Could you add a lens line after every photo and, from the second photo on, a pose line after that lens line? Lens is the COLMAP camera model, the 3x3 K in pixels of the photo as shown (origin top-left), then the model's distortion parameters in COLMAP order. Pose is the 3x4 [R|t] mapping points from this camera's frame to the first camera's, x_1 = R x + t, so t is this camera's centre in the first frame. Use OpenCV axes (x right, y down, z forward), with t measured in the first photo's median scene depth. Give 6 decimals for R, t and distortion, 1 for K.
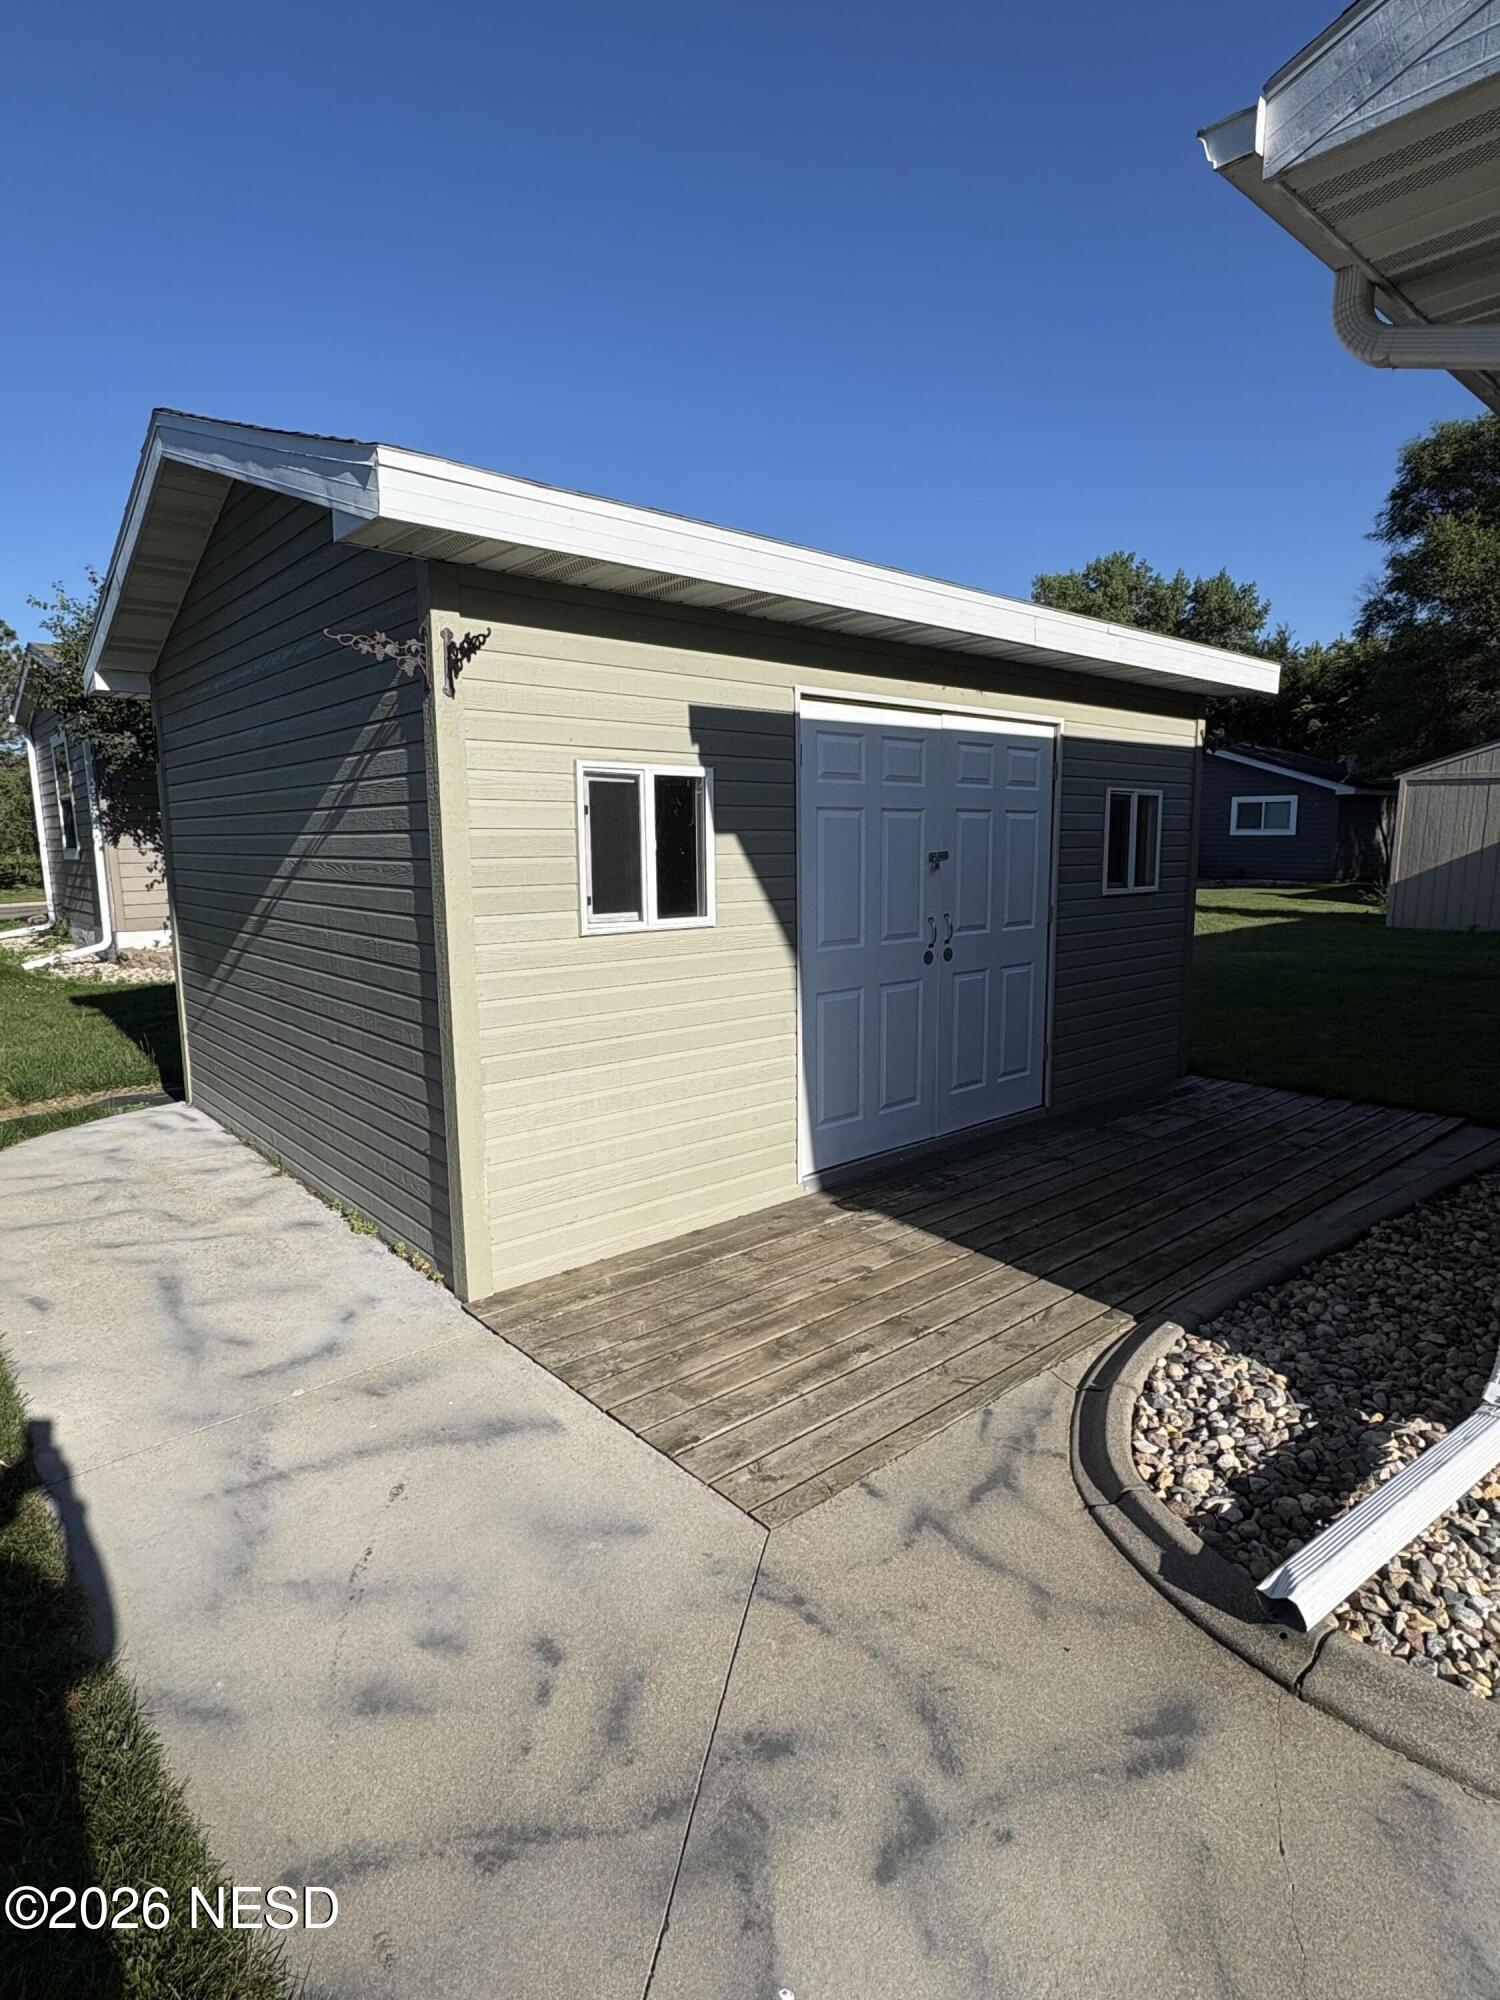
lens RADIAL K [[1043.8, 0, 751.9], [0, 1043.8, 1007.0], [0, 0, 1]] dist [-0.000182, -0.000777]
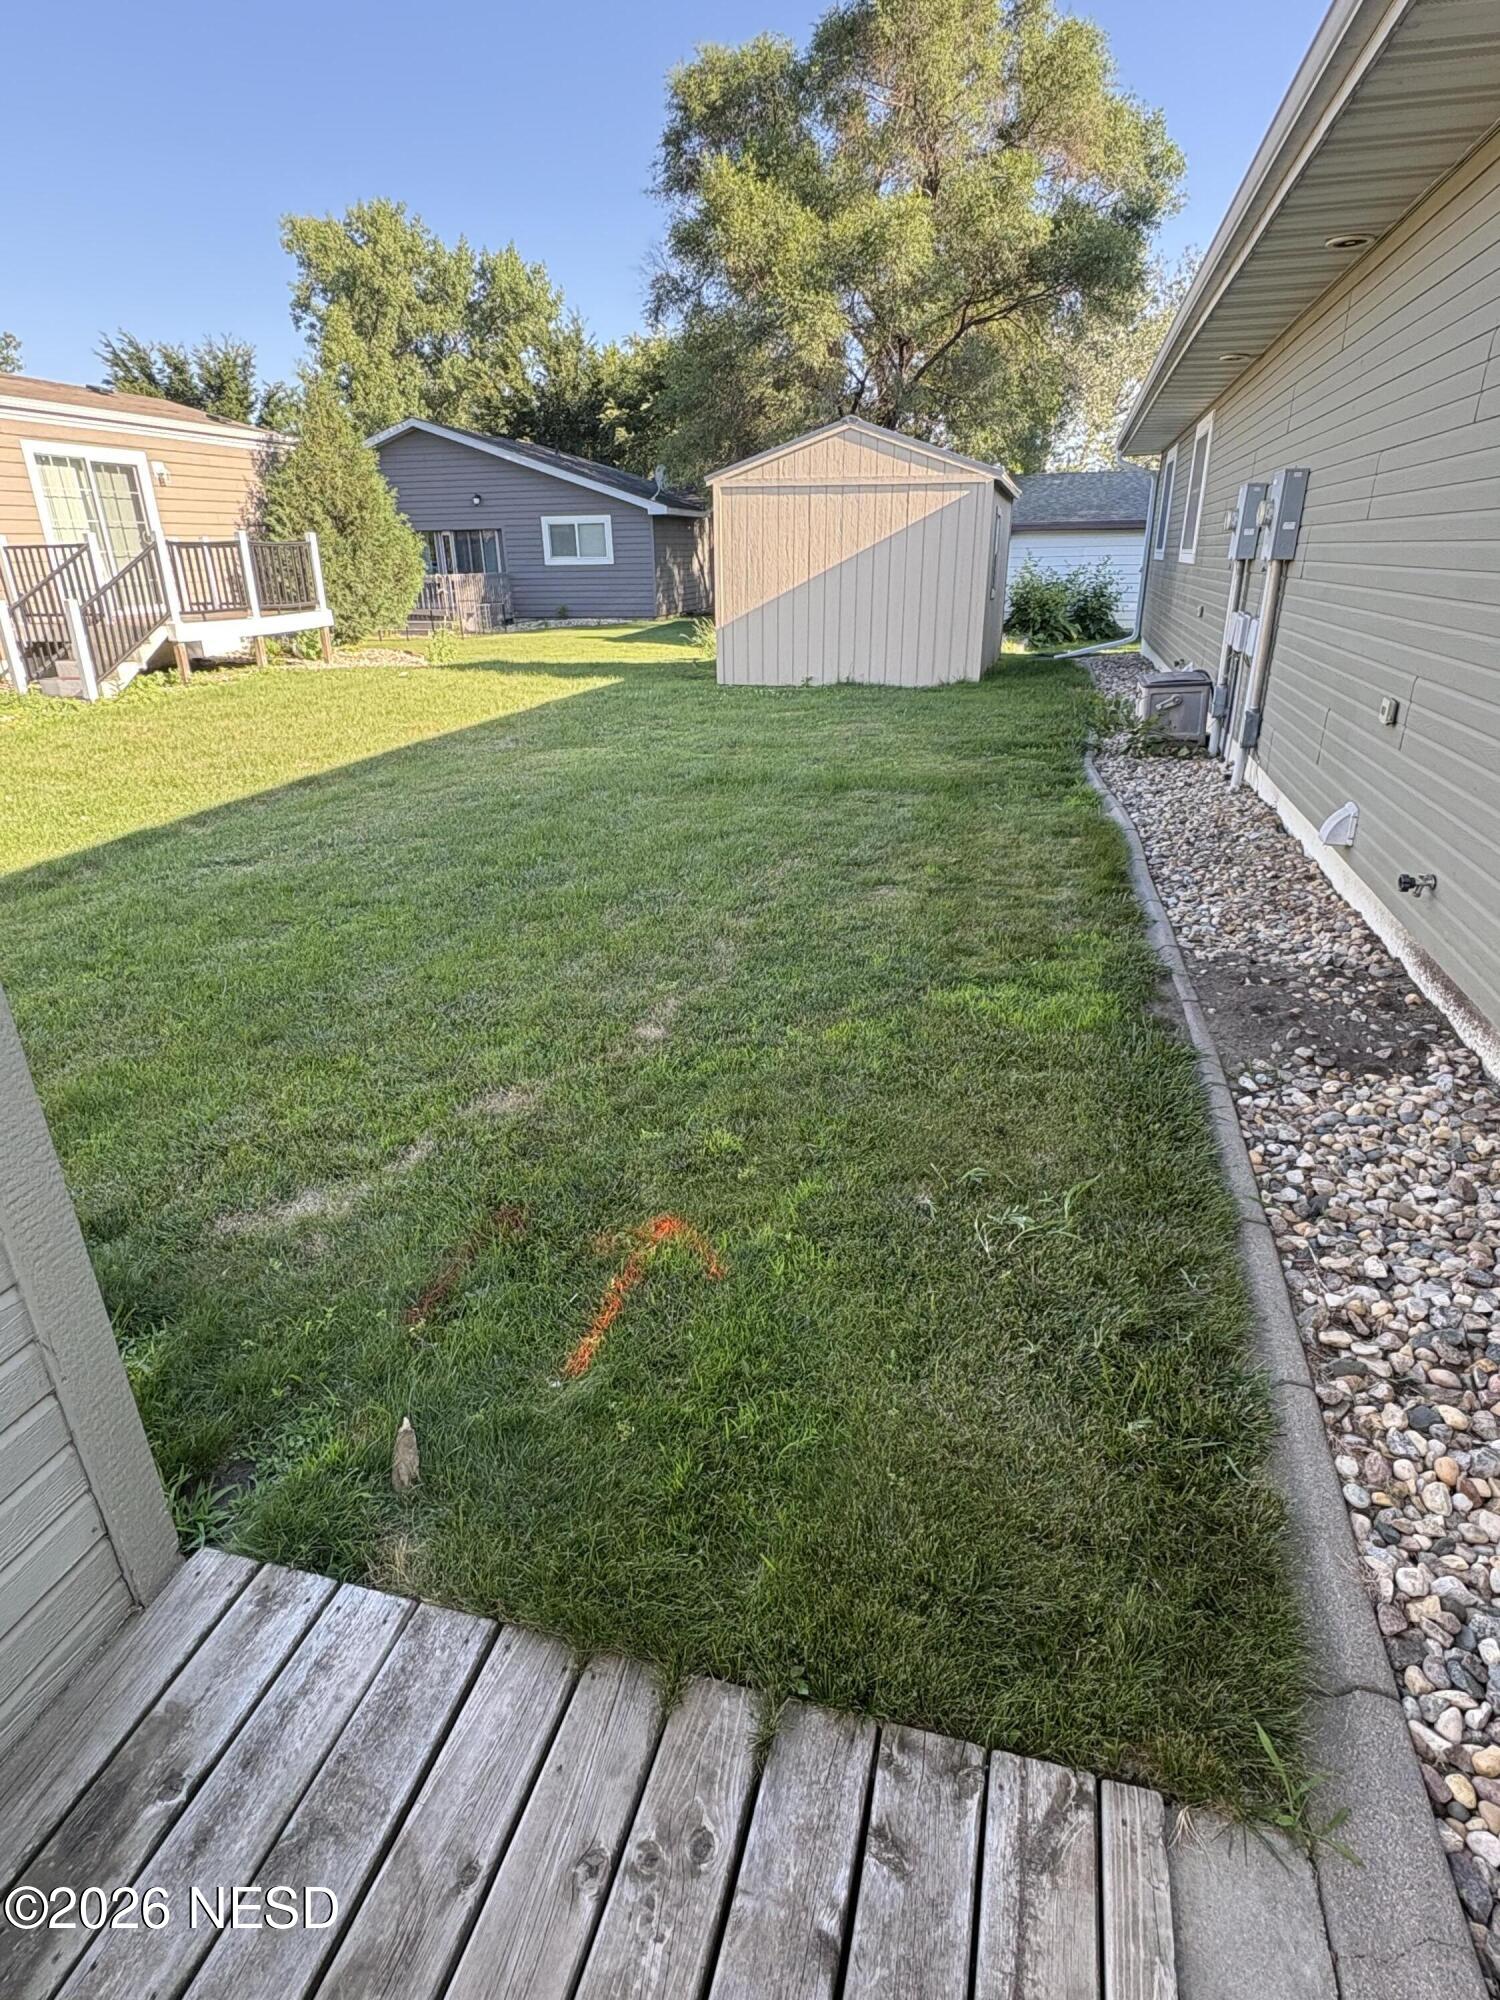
lens RADIAL K [[1043.8, 0, 757.3], [0, 1043.8, 998.9], [0, 0, 1]] dist [-0.000182, -0.000777]
pose [[0.831135, -0.221929, 0.509864, 0.084185], [0.100105, 0.961641, 0.255391, -0.023089], [-0.546985, -0.161225, 0.821470, 0.141230]]
